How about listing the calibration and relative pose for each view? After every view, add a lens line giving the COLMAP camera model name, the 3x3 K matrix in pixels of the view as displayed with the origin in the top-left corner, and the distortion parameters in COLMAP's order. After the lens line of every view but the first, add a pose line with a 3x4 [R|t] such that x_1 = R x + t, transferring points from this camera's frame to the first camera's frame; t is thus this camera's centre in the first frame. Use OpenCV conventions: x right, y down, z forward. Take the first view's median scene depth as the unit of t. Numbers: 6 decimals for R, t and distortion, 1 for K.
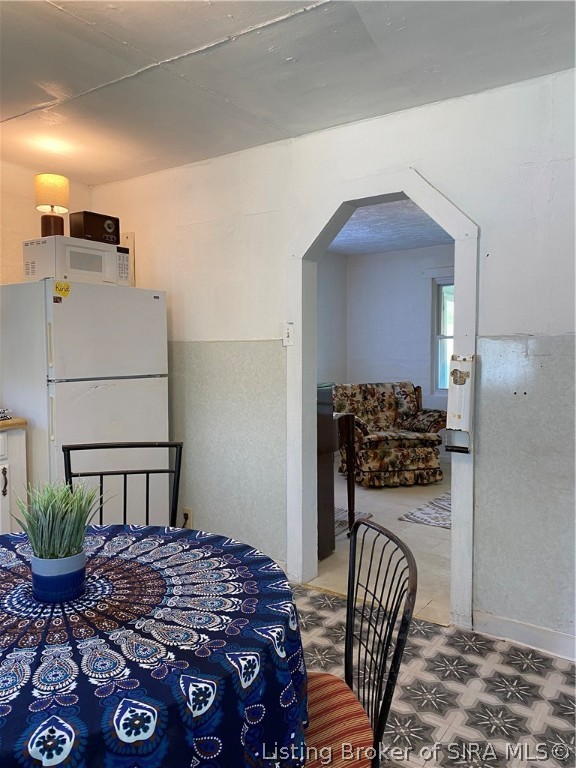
lens RADIAL K [[585.7, 0, 290.0], [0, 585.7, 378.2], [0, 0, 1]] dist [0.039265, -0.042588]
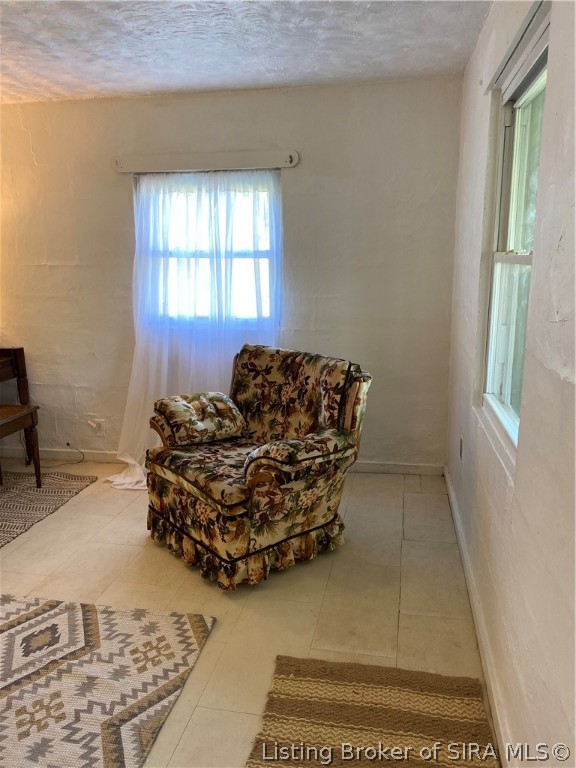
lens RADIAL K [[585.7, 0, 289.6], [0, 585.7, 385.3], [0, 0, 1]] dist [0.039265, -0.042588]
pose [[0.407656, 0.203565, -0.890156, 0.655294], [-0.036060, 0.977663, 0.207062, -0.076421], [0.912423, -0.052311, 0.405891, 0.877563]]
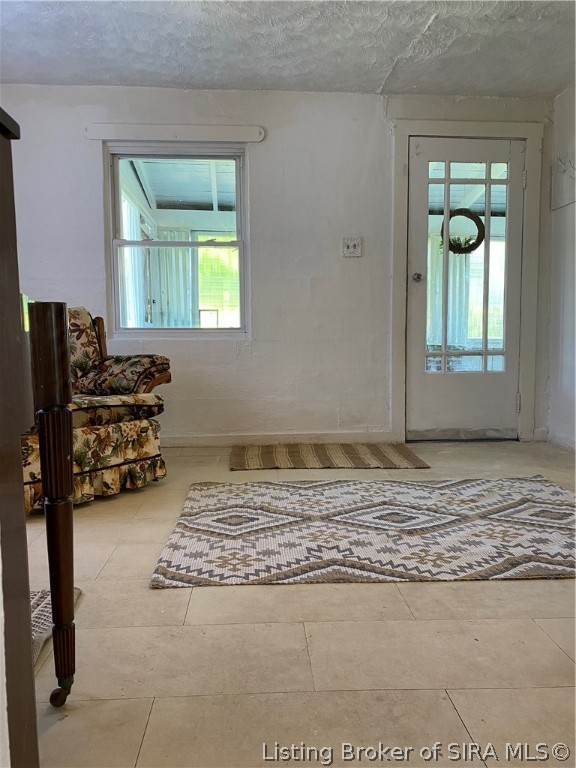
lens RADIAL K [[585.7, 0, 288.3], [0, 585.7, 377.8], [0, 0, 1]] dist [0.039265, -0.042588]
pose [[0.779485, -0.044197, 0.624860, 0.005878], [0.030851, 0.999006, 0.032175, 0.066694], [-0.625660, -0.005803, 0.780074, 0.498855]]
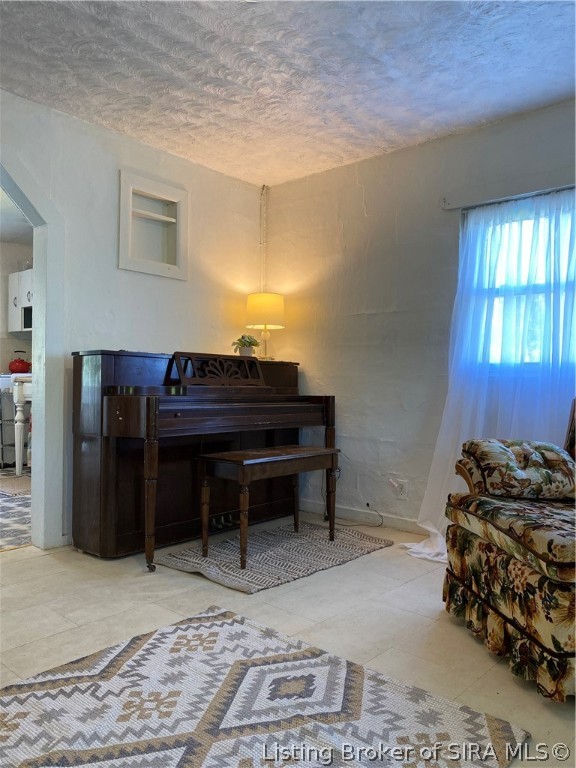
lens RADIAL K [[585.7, 0, 291.4], [0, 585.7, 379.7], [0, 0, 1]] dist [0.039265, -0.042588]
pose [[-0.117038, 0.007905, -0.993096, 0.574901], [-0.052963, 0.998496, 0.014189, 0.015428], [0.991714, 0.054258, -0.116443, 0.905377]]
